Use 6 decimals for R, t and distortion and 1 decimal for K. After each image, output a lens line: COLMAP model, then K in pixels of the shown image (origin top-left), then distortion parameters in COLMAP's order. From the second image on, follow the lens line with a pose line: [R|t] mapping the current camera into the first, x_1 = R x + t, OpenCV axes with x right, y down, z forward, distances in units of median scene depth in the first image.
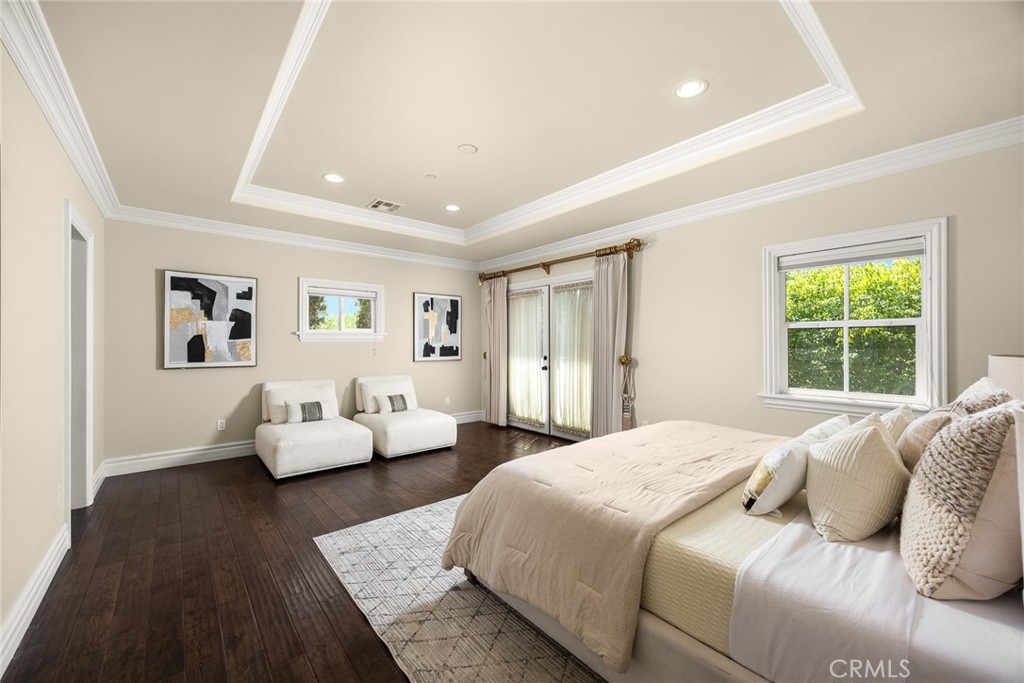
lens RADIAL K [[417.2, 0, 517.9], [0, 417.2, 341.1], [0, 0, 1]] dist [0.000143, -0.000073]
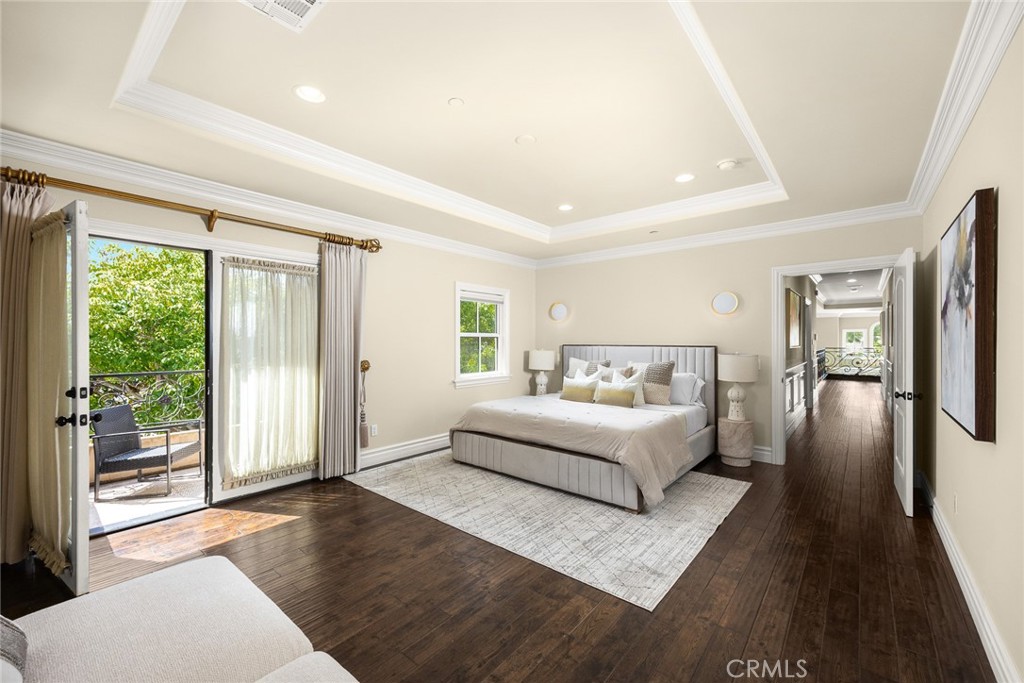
lens RADIAL K [[417.2, 0, 516.7], [0, 417.2, 341.1], [0, 0, 1]] dist [0.000143, -0.000073]
pose [[-0.196114, -0.000351, 0.980581, -0.825226], [-0.004989, 0.999987, -0.000640, -0.010877], [-0.980568, -0.005018, -0.196114, 0.969161]]
